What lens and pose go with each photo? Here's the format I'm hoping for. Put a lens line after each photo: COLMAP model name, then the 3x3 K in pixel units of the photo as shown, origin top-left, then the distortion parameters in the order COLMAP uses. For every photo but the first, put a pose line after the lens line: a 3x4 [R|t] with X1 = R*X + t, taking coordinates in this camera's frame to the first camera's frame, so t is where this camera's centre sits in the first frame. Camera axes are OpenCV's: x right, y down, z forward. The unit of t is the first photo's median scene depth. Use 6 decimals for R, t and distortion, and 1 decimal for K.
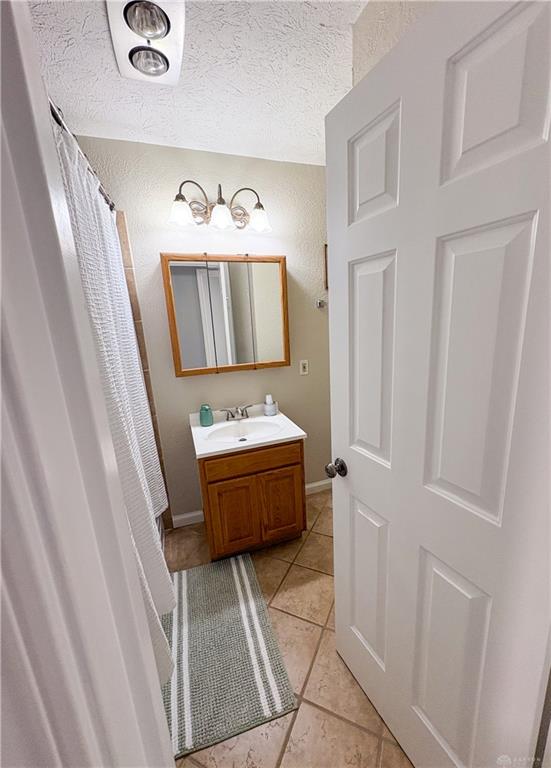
lens RADIAL K [[306.3, 0, 292.1], [0, 306.3, 388.2], [0, 0, 1]] dist [-0.008437, 0.000021]
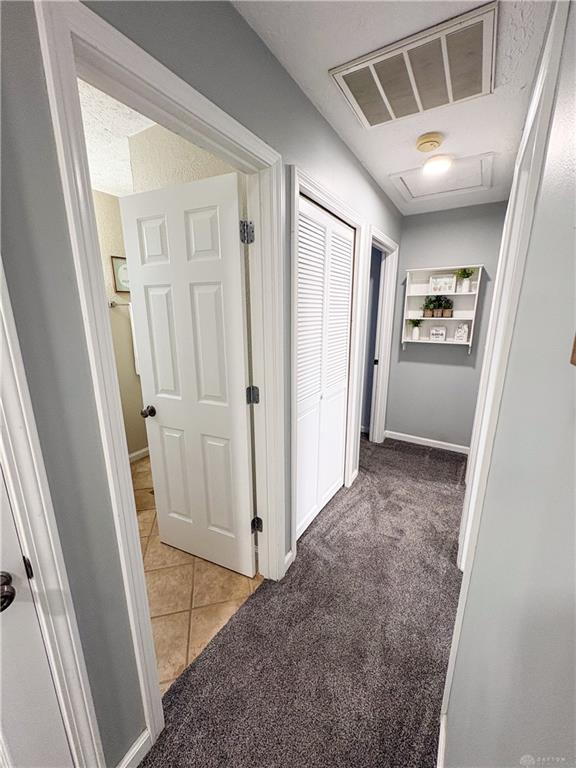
lens RADIAL K [[302.7, 0, 290.0], [0, 302.7, 382.9], [0, 0, 1]] dist [-0.002376, -0.000067]
pose [[0.788579, -0.095307, 0.607503, -0.128211], [0.103771, 0.994373, 0.021298, 0.093328], [-0.606115, 0.046246, 0.794032, -0.419767]]
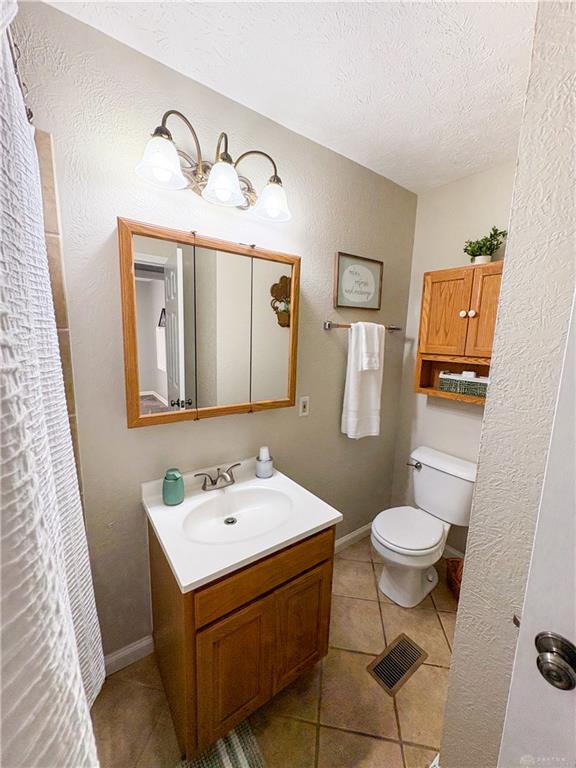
lens RADIAL K [[302.7, 0, 287.9], [0, 302.7, 383.5], [0, 0, 1]] dist [-0.002376, -0.000067]
pose [[0.965306, 0.032640, 0.259075, -0.244765], [-0.012742, 0.996863, -0.078116, -0.082979], [-0.260811, 0.072105, 0.962693, 0.365450]]
